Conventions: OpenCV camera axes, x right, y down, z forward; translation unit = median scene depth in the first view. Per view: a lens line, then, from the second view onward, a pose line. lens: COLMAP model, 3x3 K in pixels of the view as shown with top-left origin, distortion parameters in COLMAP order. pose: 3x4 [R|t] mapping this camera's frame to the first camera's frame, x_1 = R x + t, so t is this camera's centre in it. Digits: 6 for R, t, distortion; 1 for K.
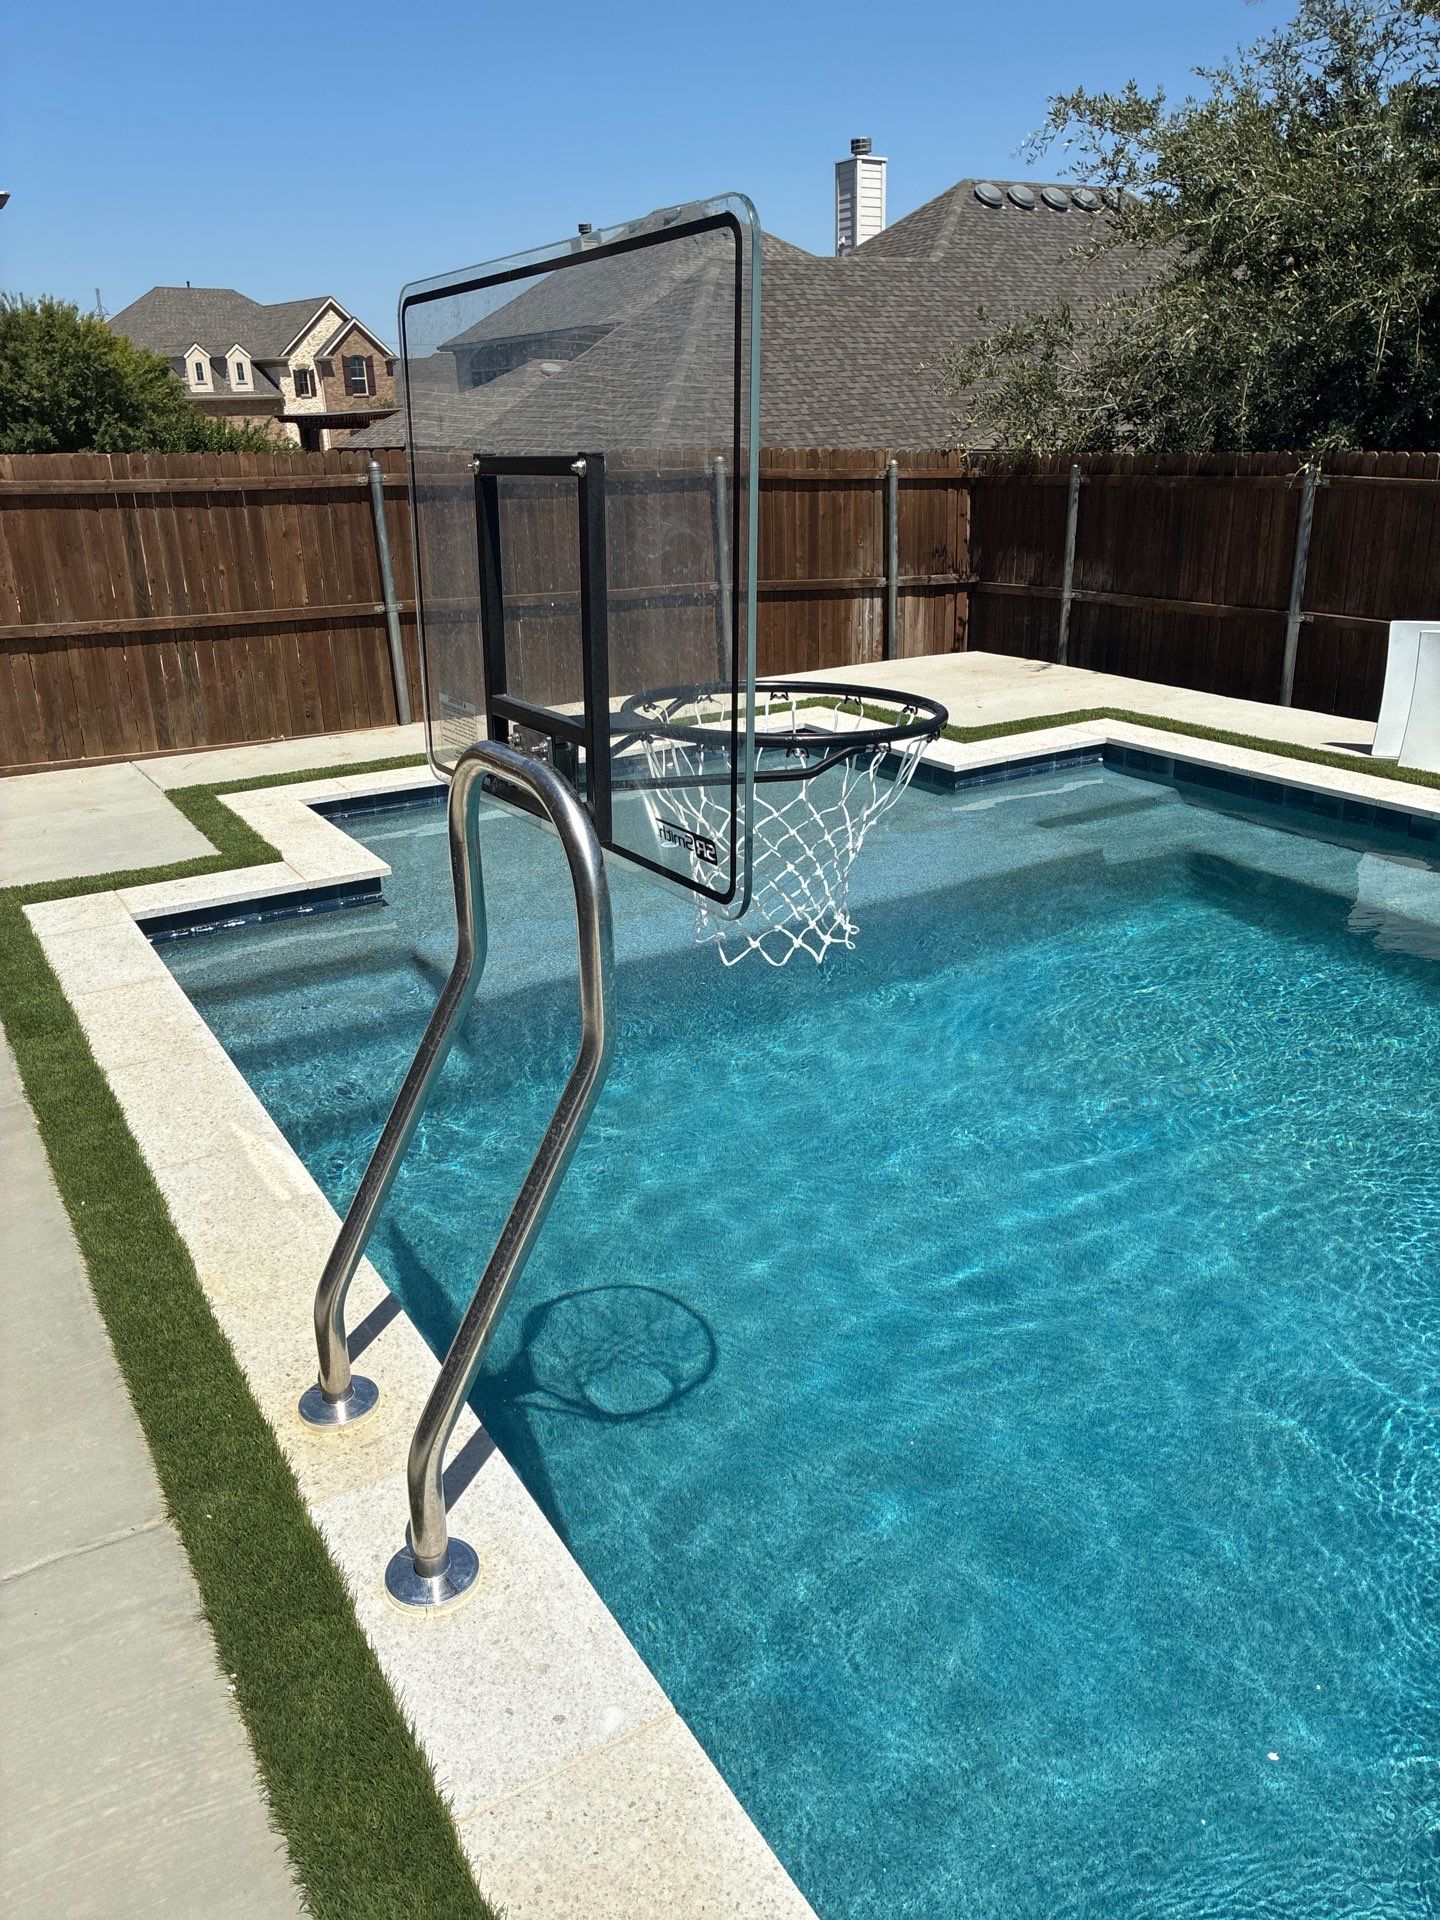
lens RADIAL K [[1479.2, 0, 720.0], [0, 1479.2, 960.0], [0, 0, 1]] dist [-0.004791, -0.011330]
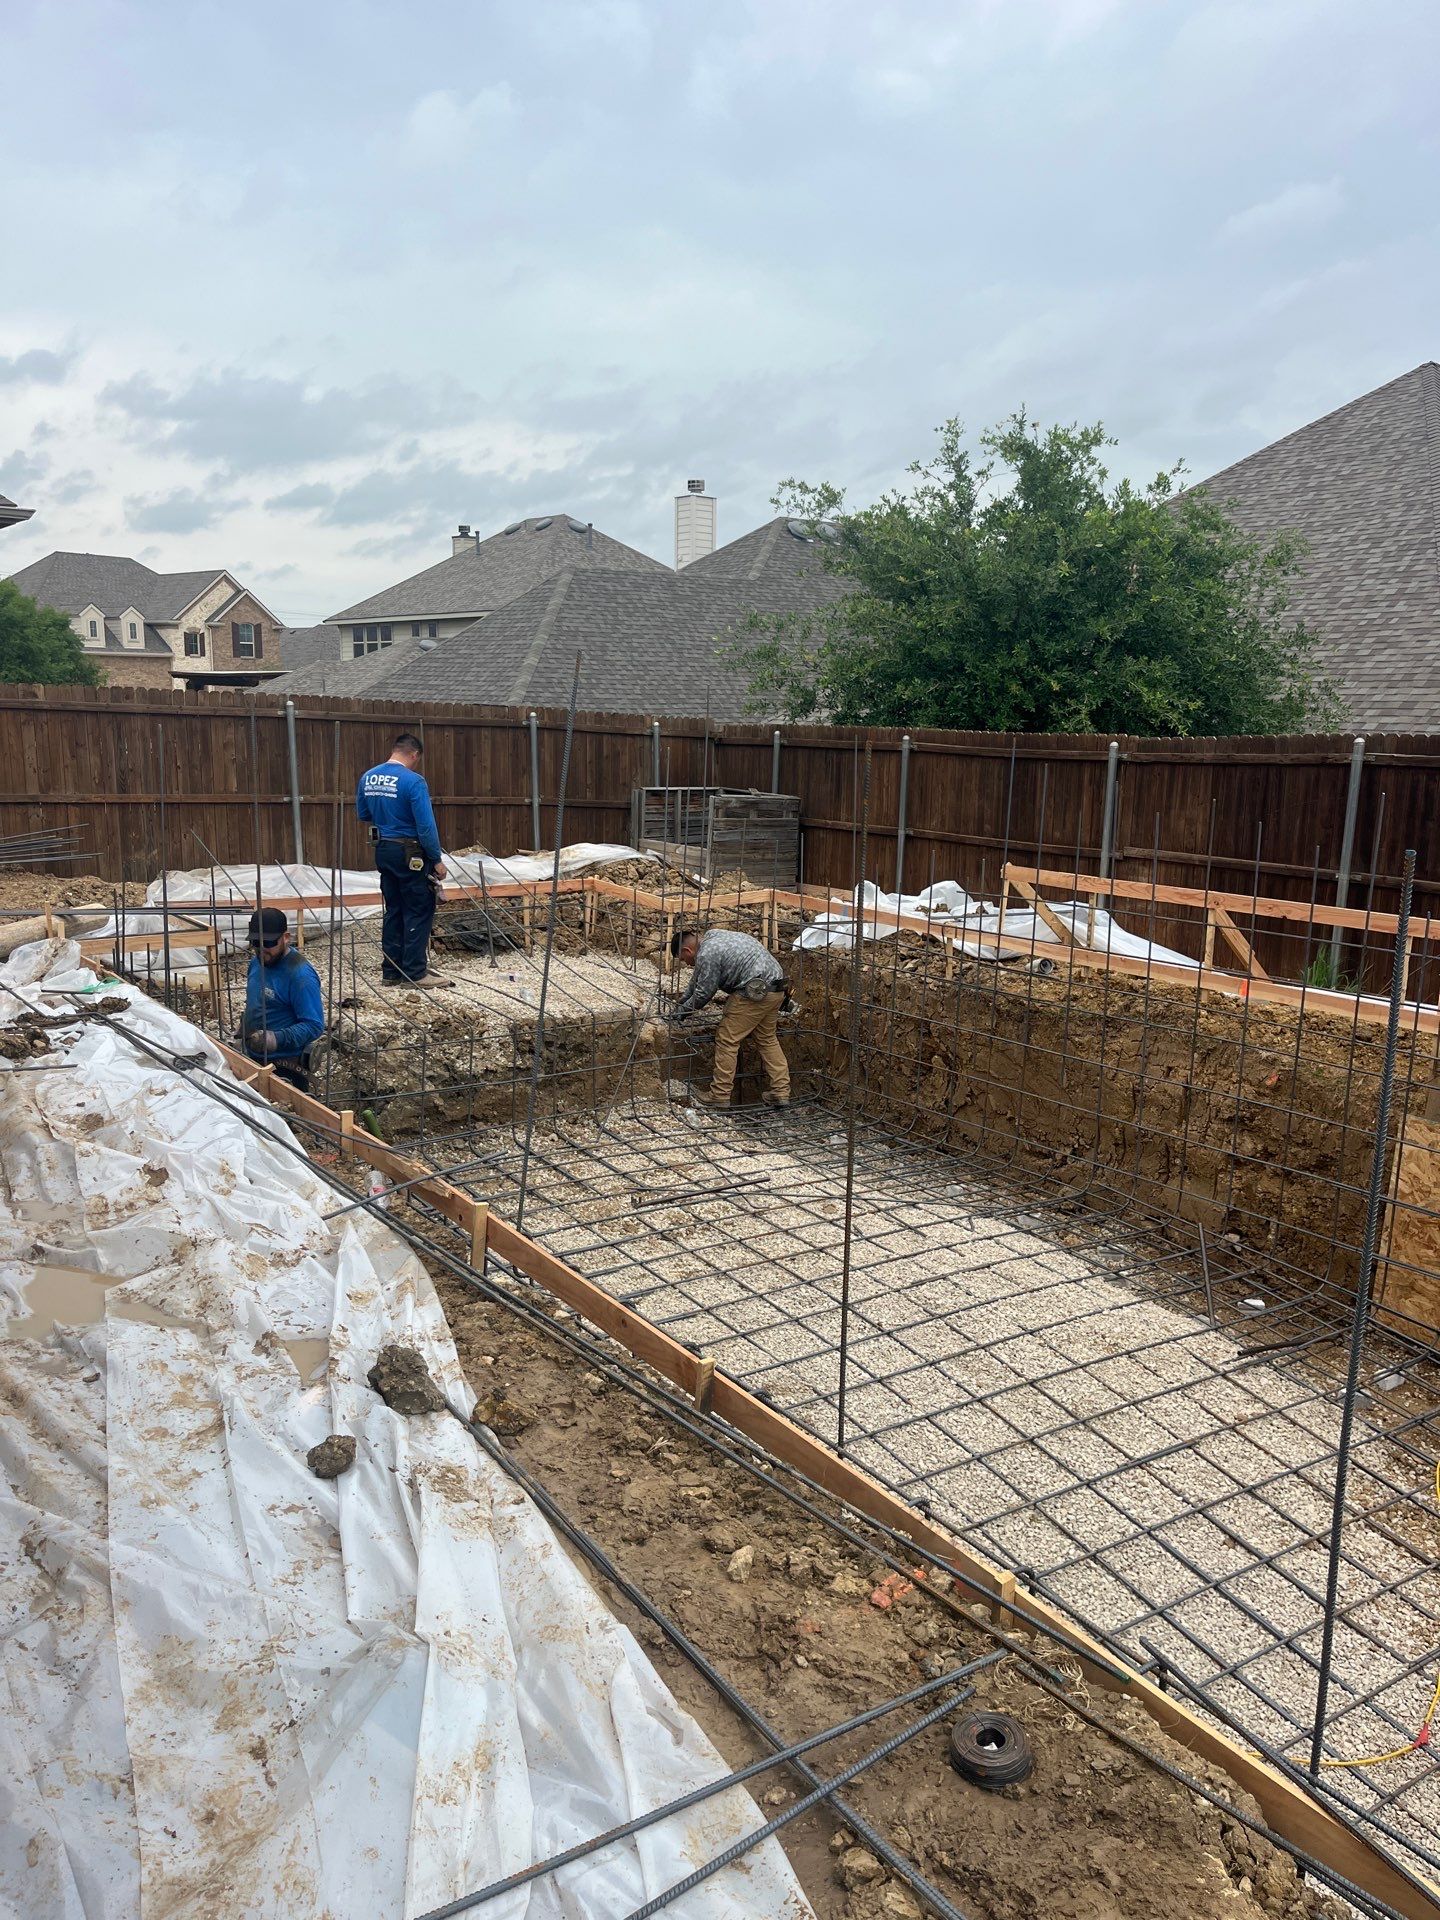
lens RADIAL K [[1479.2, 0, 720.0], [0, 1479.2, 960.0], [0, 0, 1]] dist [-0.004791, -0.011330]
pose [[0.994986, 0.037556, 0.092694, 0.018870], [-0.020498, 0.983719, -0.178542, 0.049800], [-0.097890, 0.175747, 0.979556, -0.128190]]
